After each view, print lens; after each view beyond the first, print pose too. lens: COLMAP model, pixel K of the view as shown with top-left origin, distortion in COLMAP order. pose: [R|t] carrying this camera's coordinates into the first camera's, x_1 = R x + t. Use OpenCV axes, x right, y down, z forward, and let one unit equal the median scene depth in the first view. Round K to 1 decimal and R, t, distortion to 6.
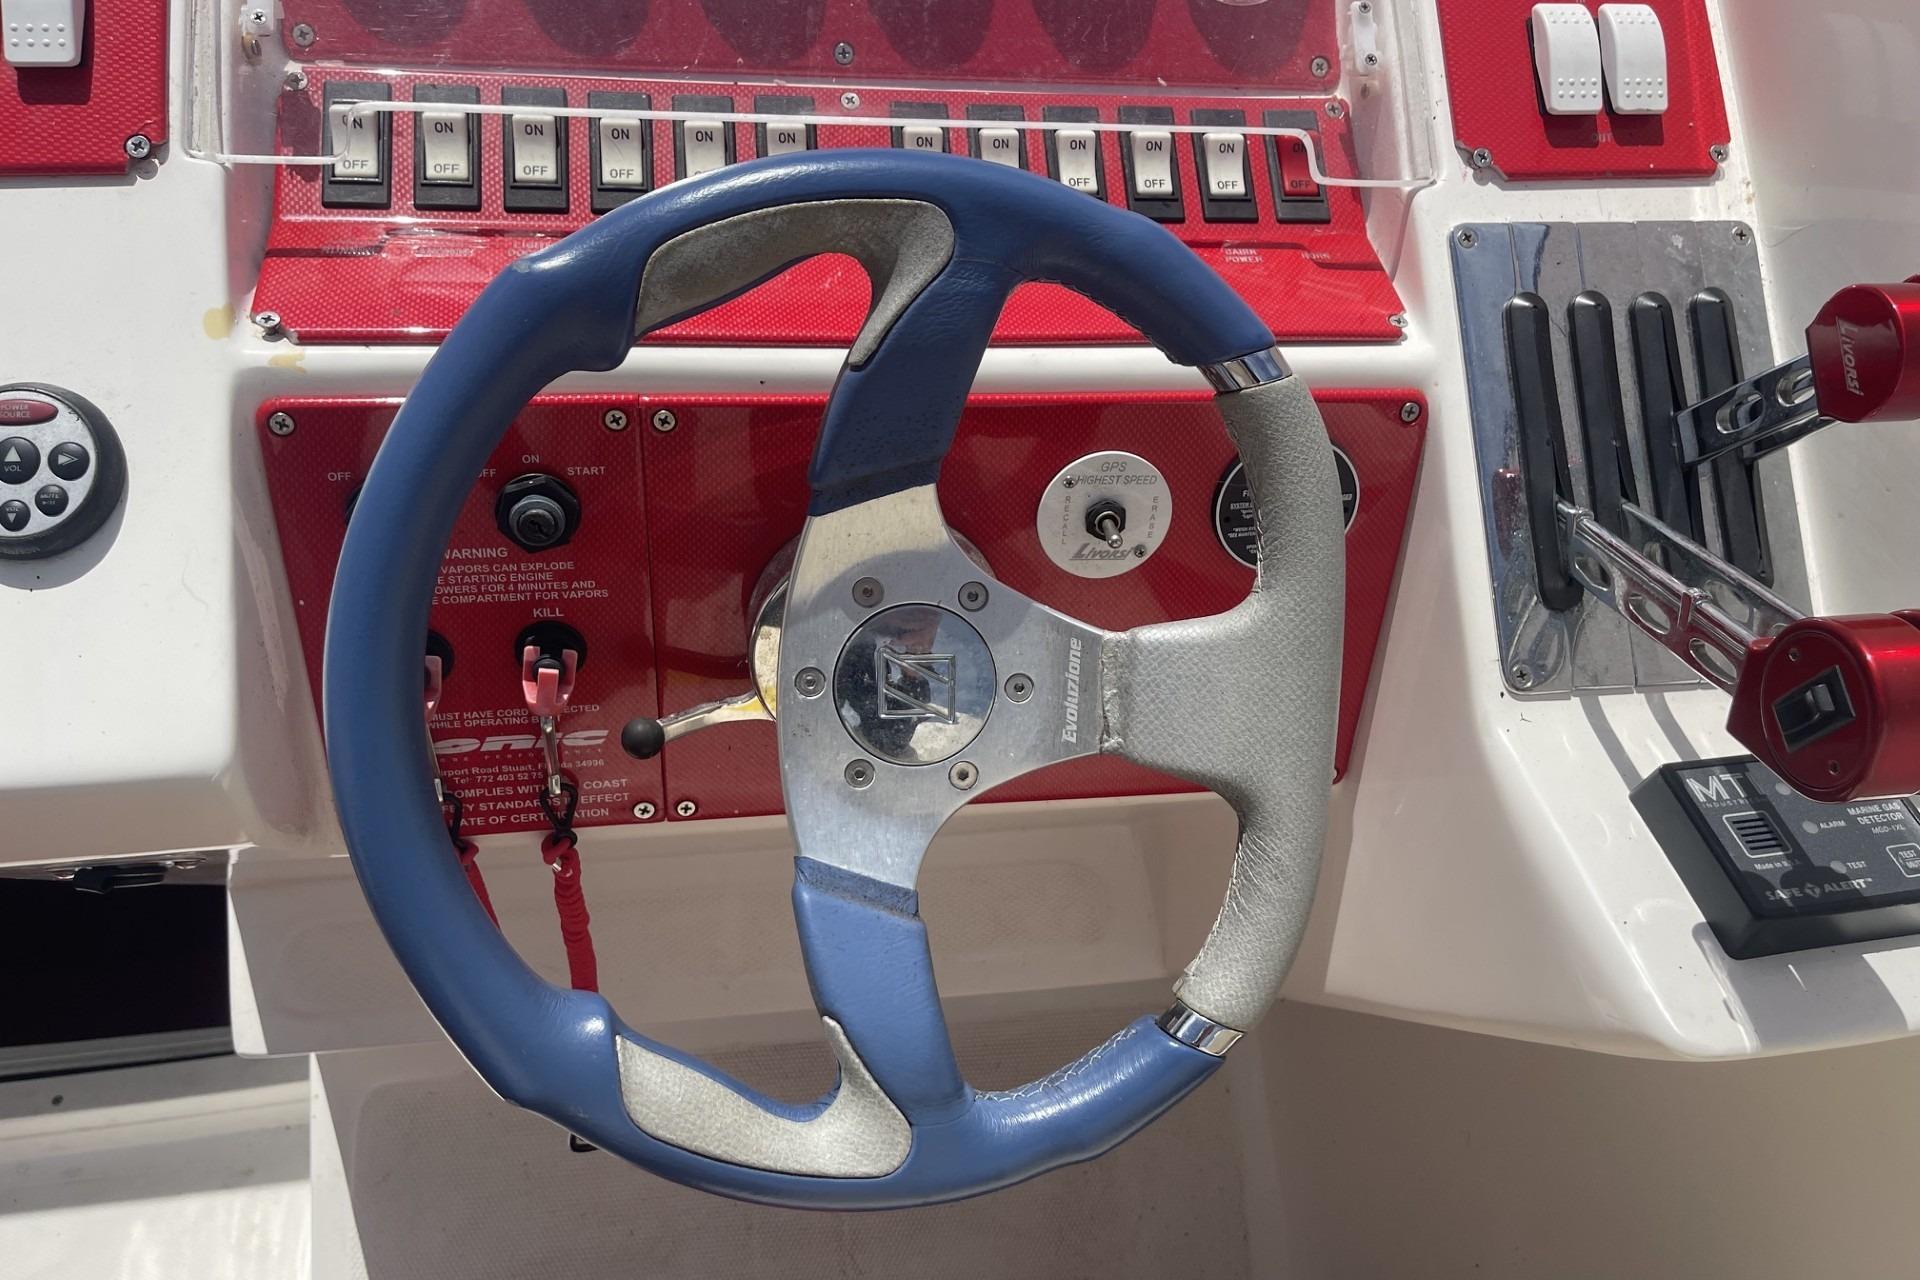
lens RADIAL K [[1467.2, 0, 971.7], [0, 1467.2, 651.8], [0, 0, 1]] dist [0.078504, -0.110730]
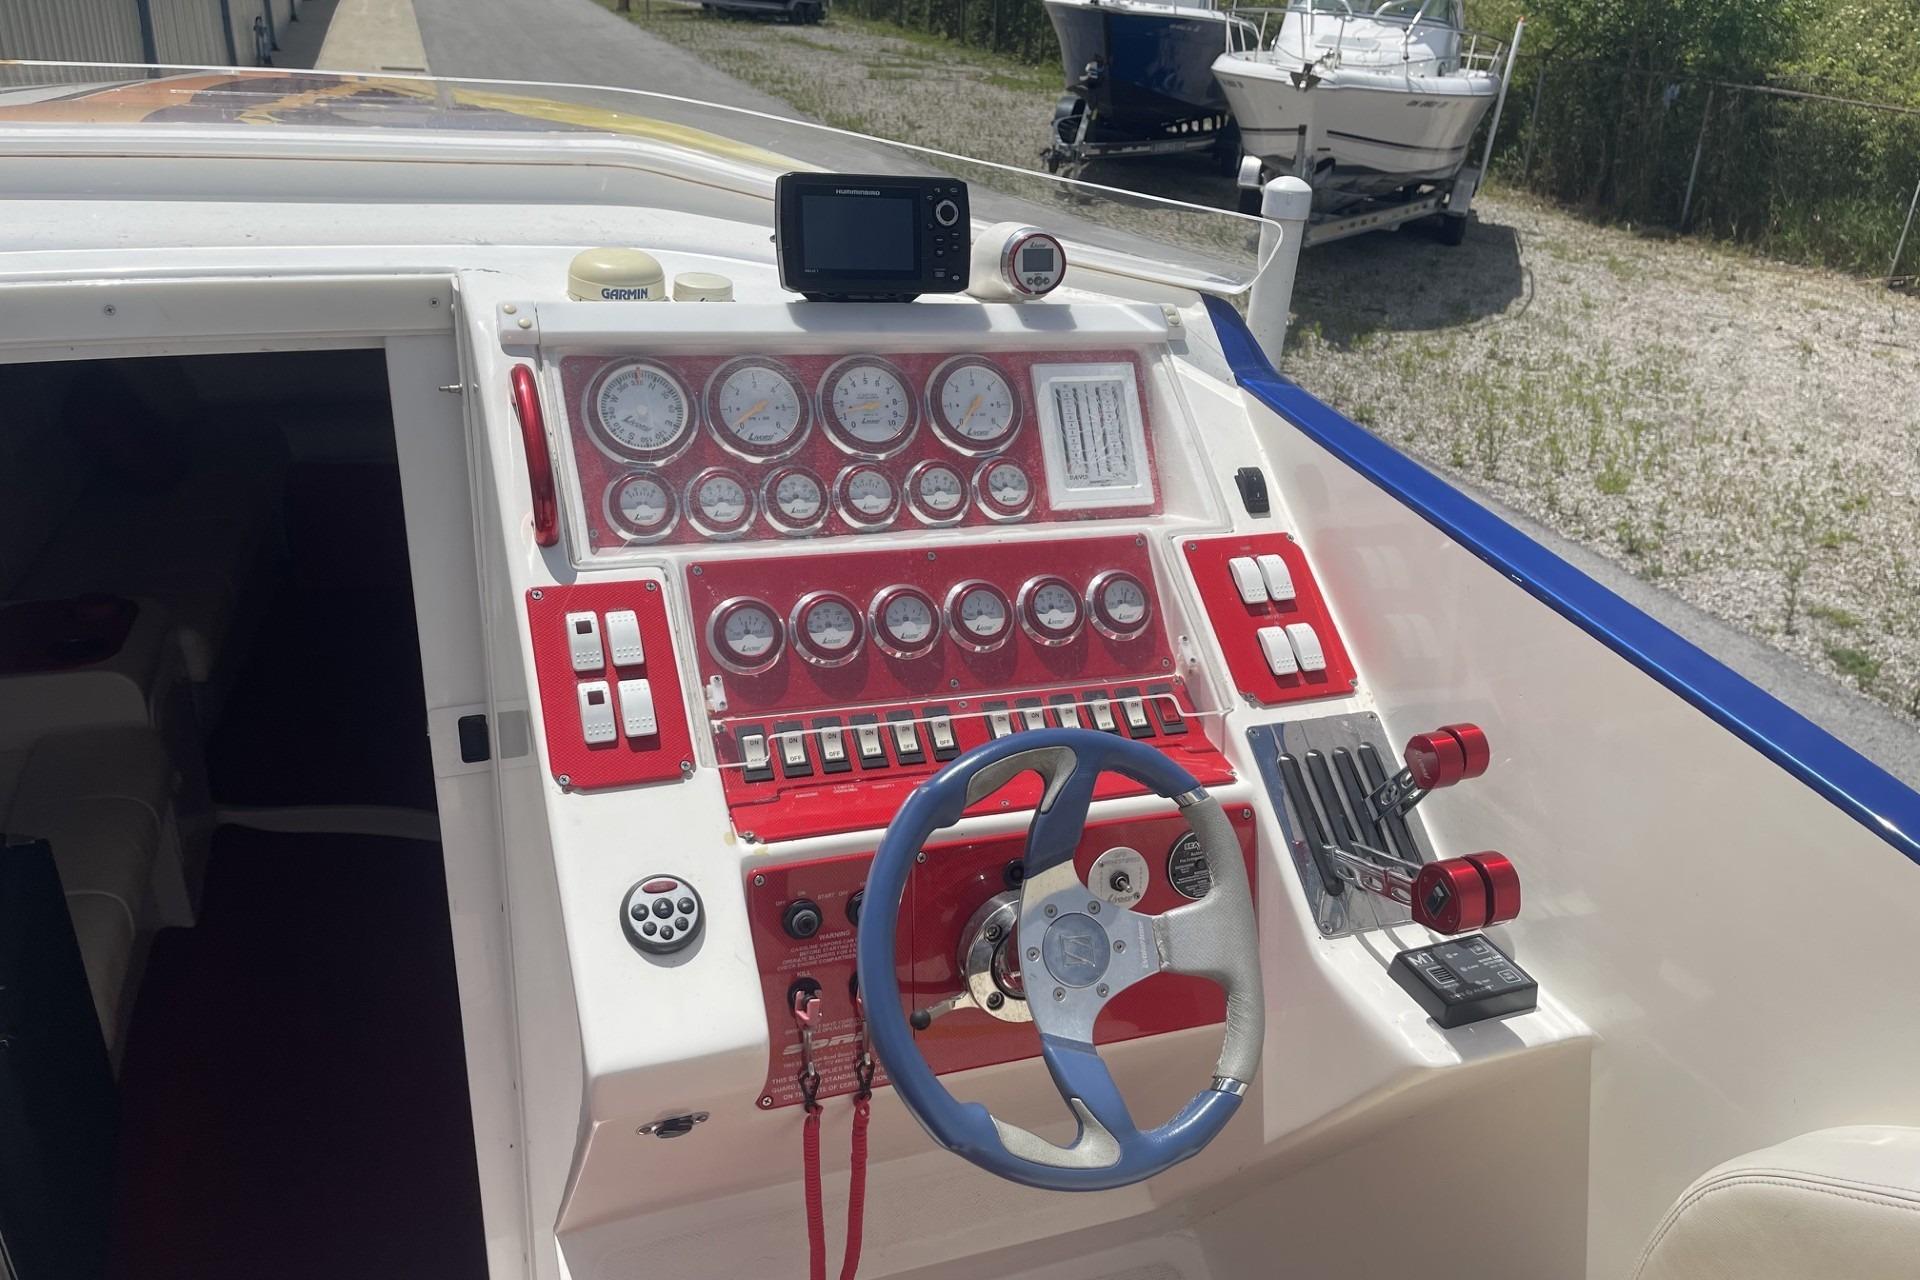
lens RADIAL K [[1467.2, 0, 971.7], [0, 1467.2, 651.8], [0, 0, 1]] dist [0.078504, -0.110730]
pose [[0.979064, -0.107196, 0.173043, -0.481830], [0.158812, 0.934034, -0.319935, 0.261516], [-0.127332, 0.340718, 0.931503, -1.113055]]
